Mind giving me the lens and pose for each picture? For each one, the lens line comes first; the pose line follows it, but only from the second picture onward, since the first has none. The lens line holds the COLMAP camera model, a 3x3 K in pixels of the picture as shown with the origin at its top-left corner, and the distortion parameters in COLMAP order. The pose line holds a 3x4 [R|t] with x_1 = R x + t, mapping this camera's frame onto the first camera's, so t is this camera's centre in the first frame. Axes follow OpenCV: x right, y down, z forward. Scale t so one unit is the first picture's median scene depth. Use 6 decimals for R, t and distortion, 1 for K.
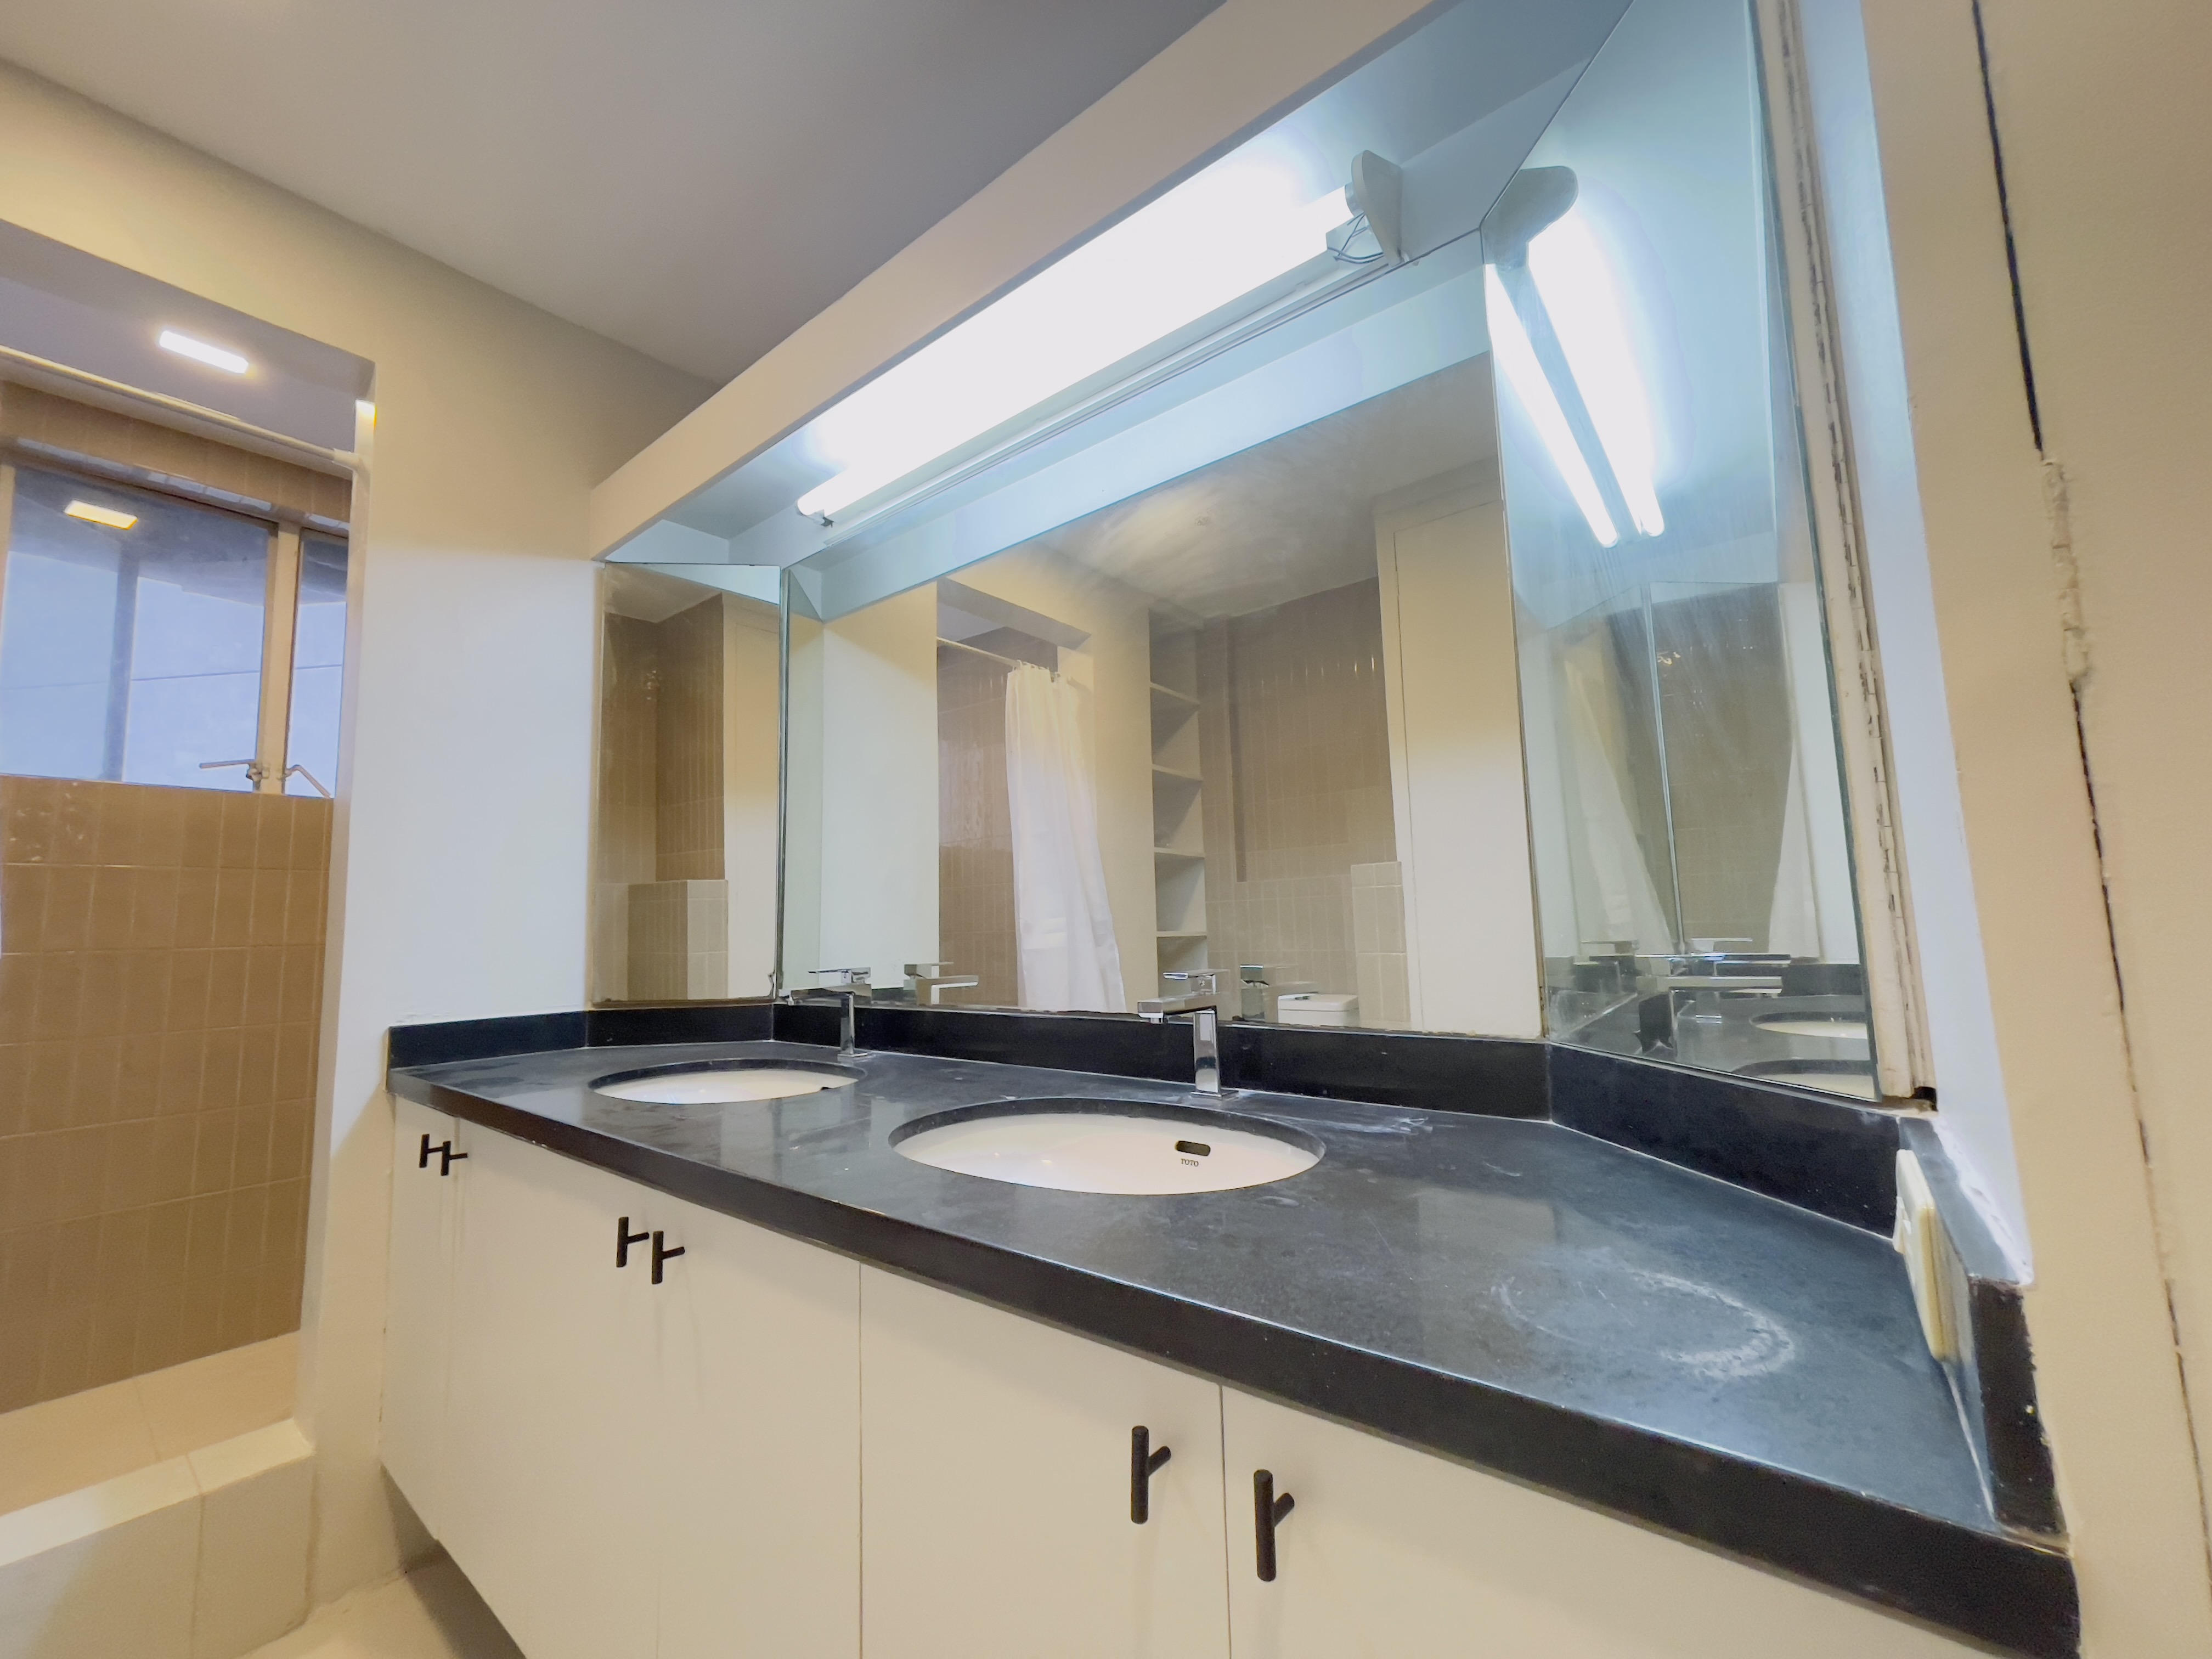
lens RADIAL K [[879.7, 0, 1062.4], [0, 879.7, 835.2], [0, 0, 1]] dist [-0.000242, 0.012049]
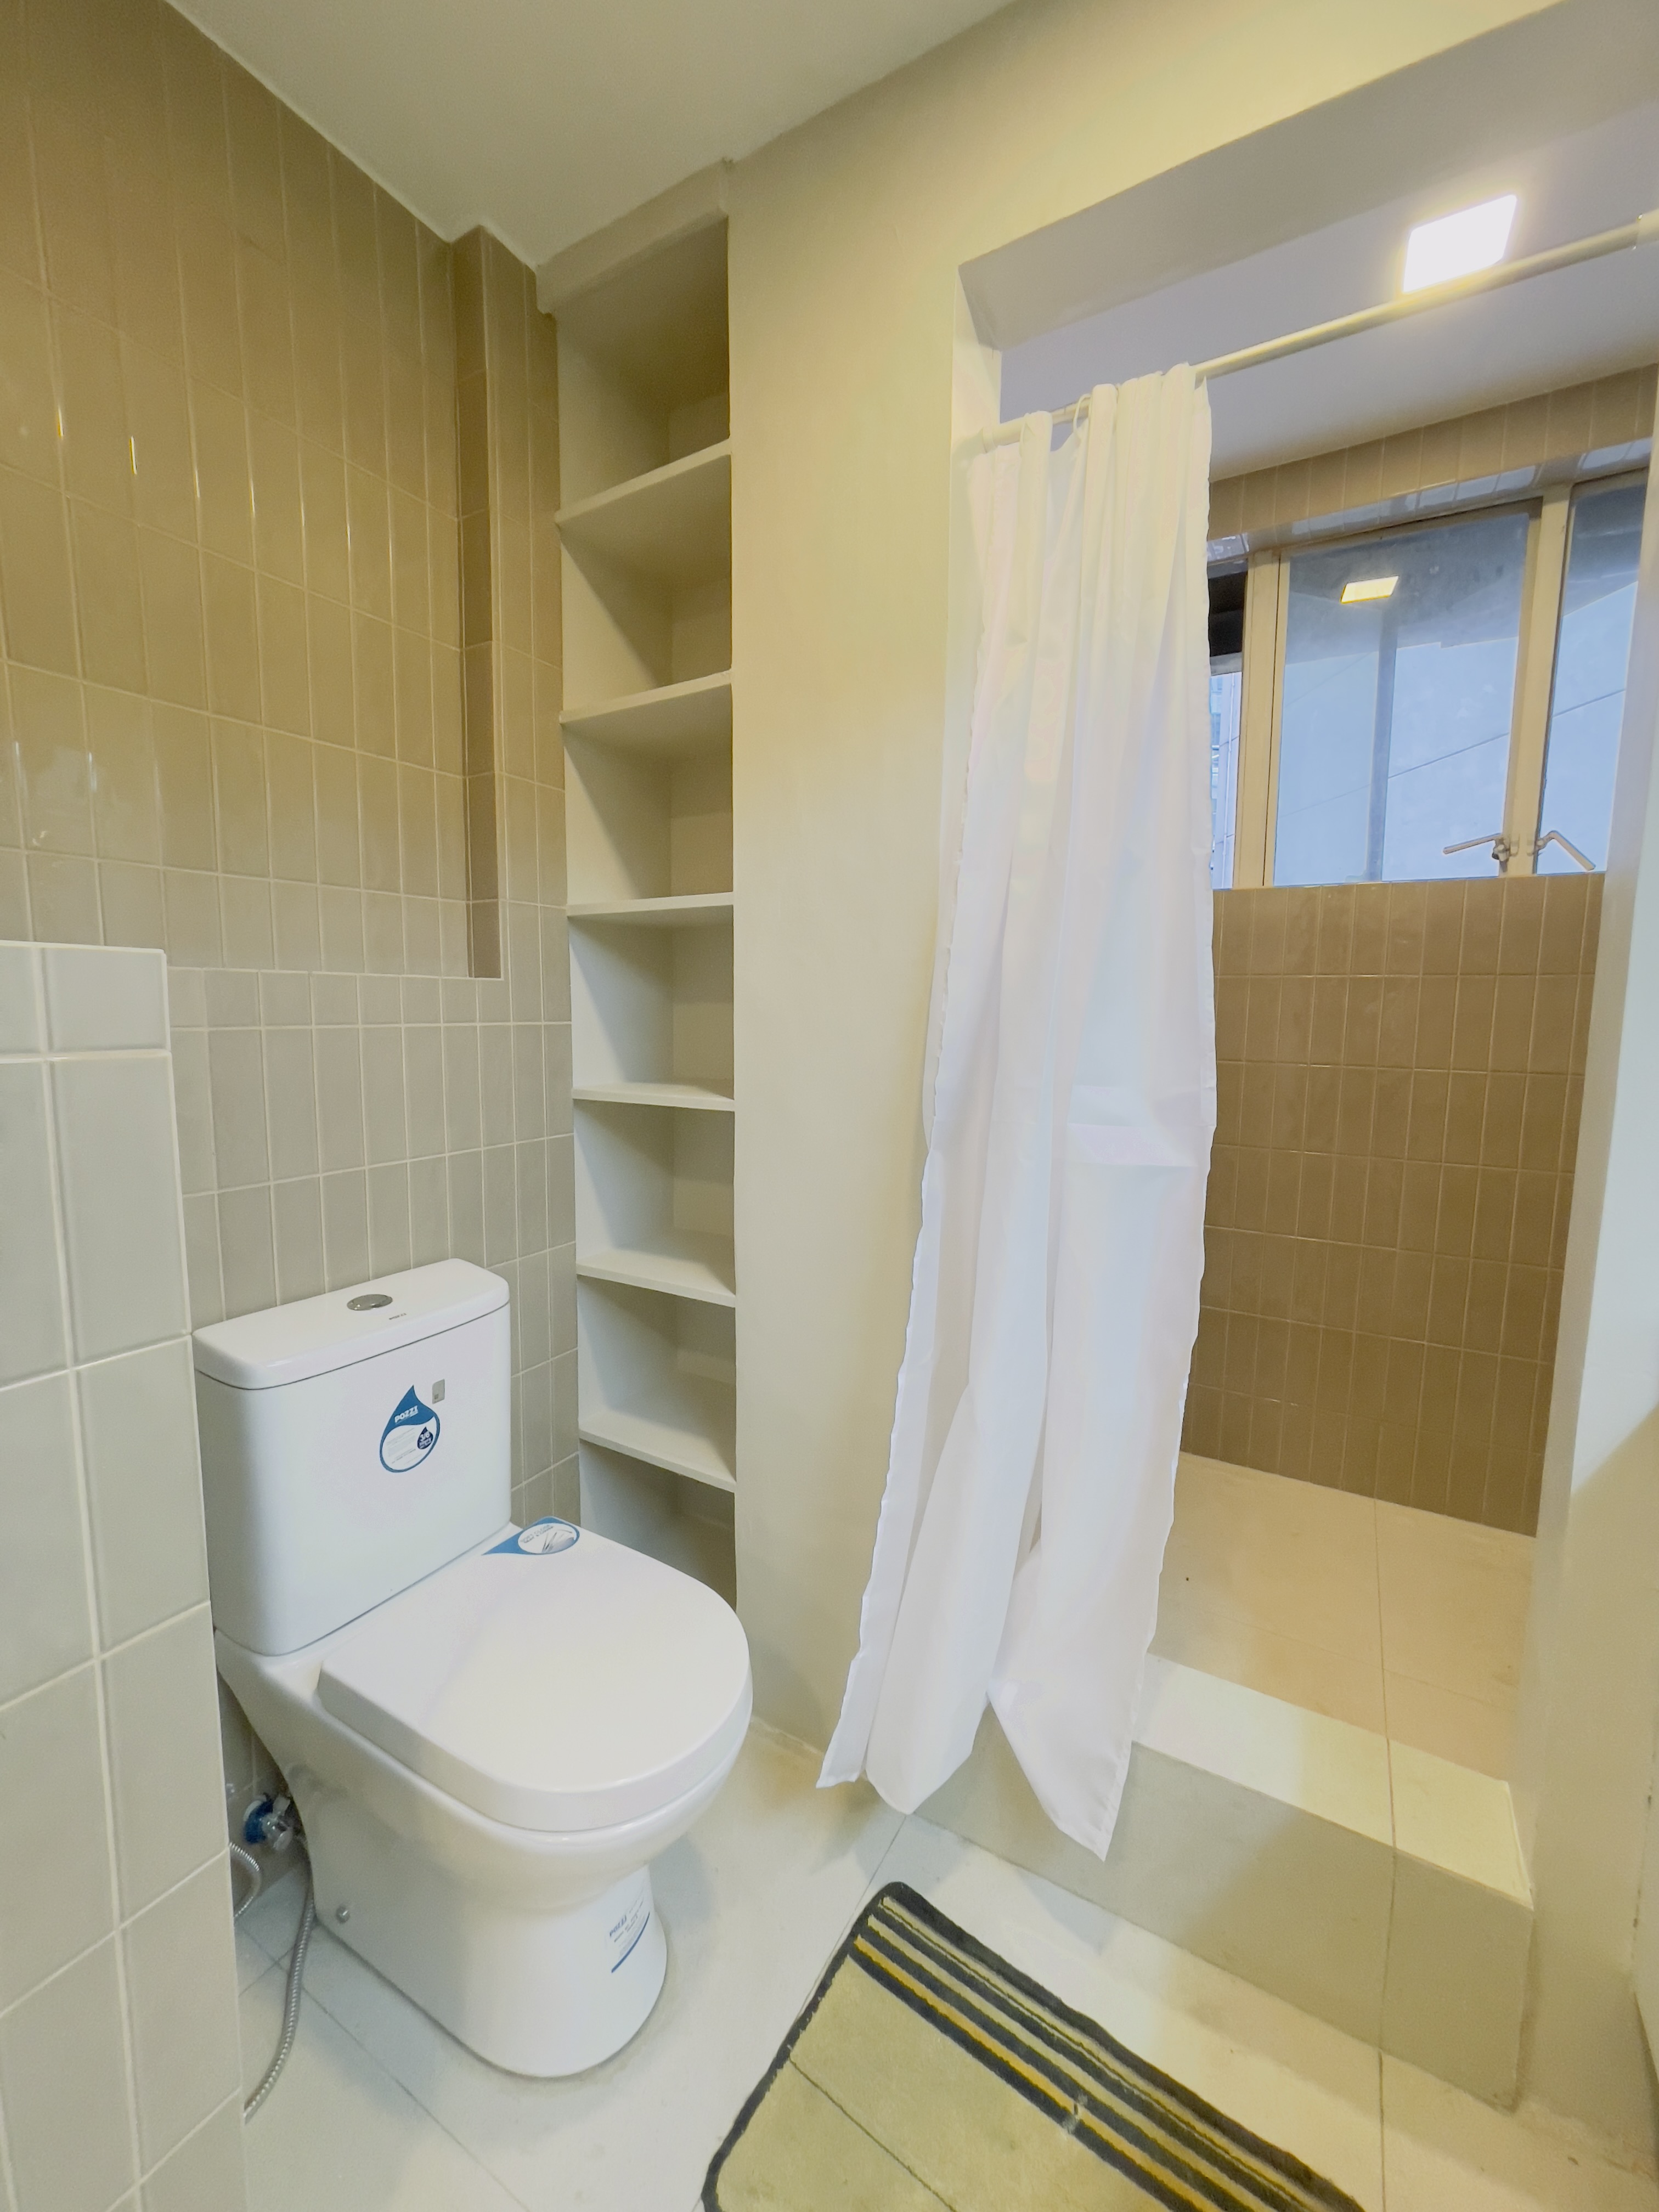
lens RADIAL K [[872.2, 0, 829.5], [0, 872.2, 1106.0], [0, 0, 1]] dist [-0.015138, -0.000156]
pose [[0.165147, 0.136153, -0.976826, -0.248084], [0.083923, 0.984893, 0.151466, -0.014492], [0.982692, -0.106992, 0.151226, 0.292480]]
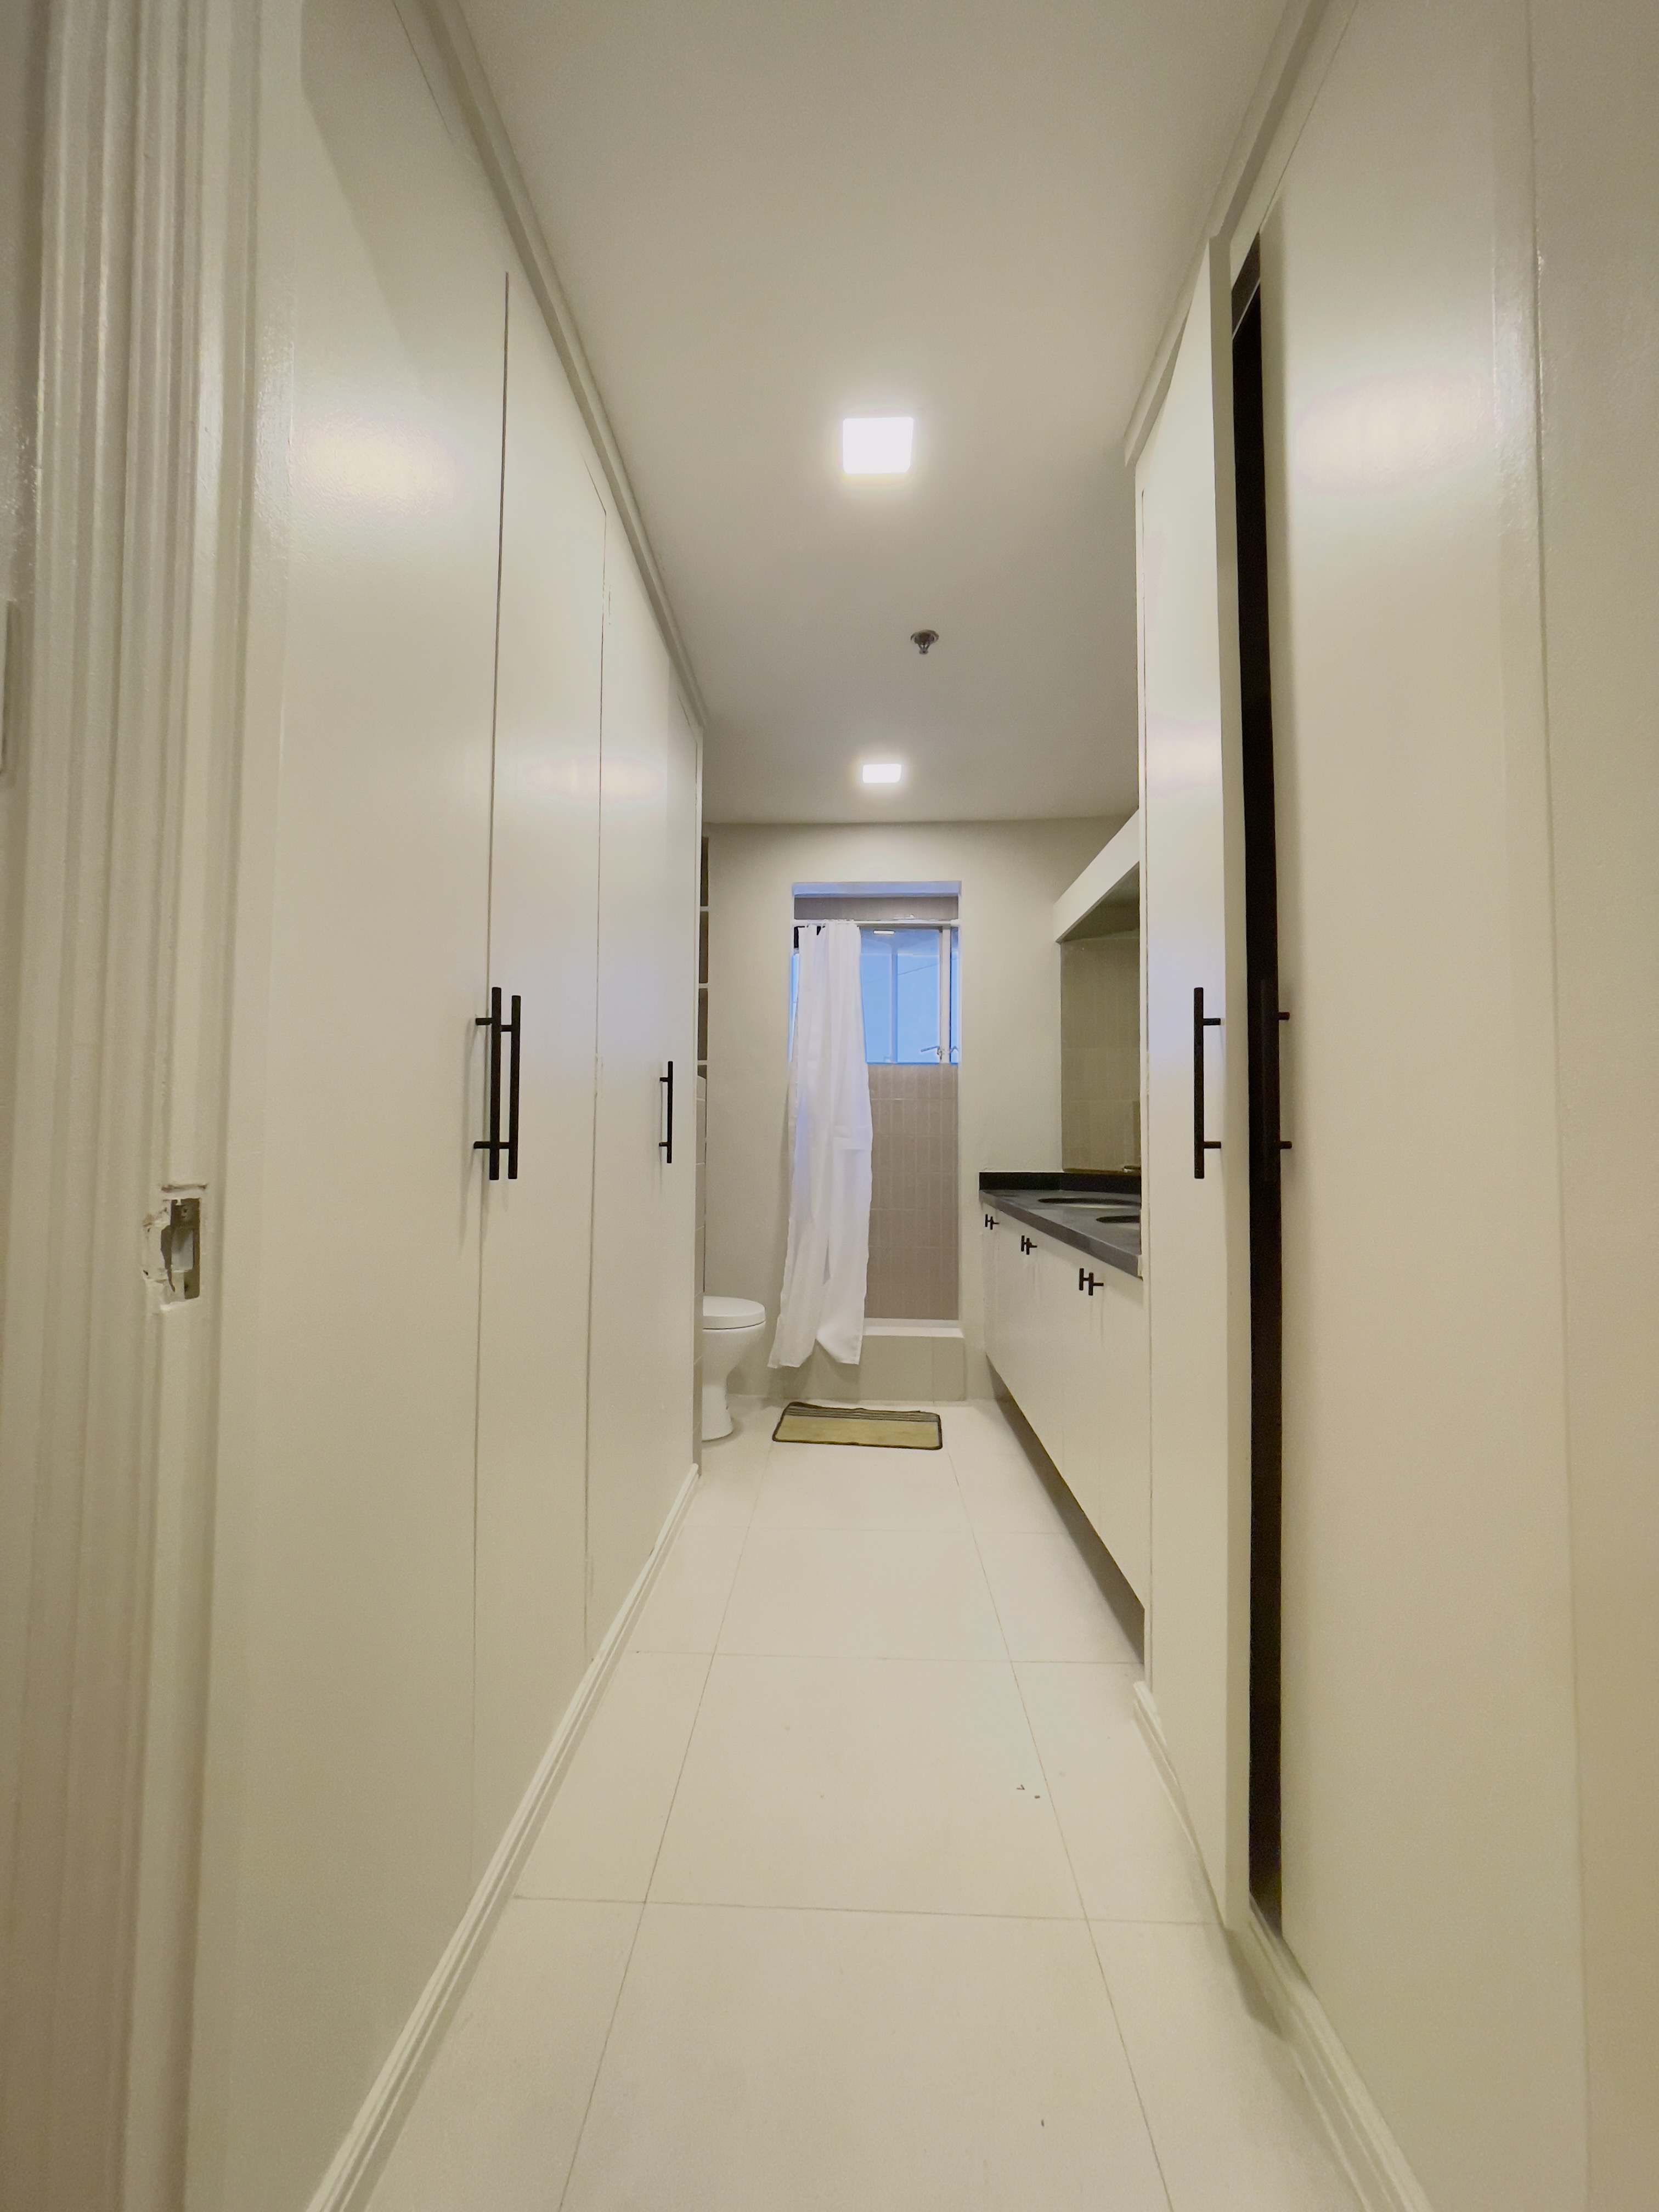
lens RADIAL K [[872.2, 0, 829.5], [0, 872.2, 1106.0], [0, 0, 1]] dist [-0.015138, -0.000156]
pose [[0.619469, 0.004584, -0.785008, 0.536501], [0.054054, 0.997360, 0.048480, -0.056006], [0.783158, -0.072464, 0.617586, -0.476833]]
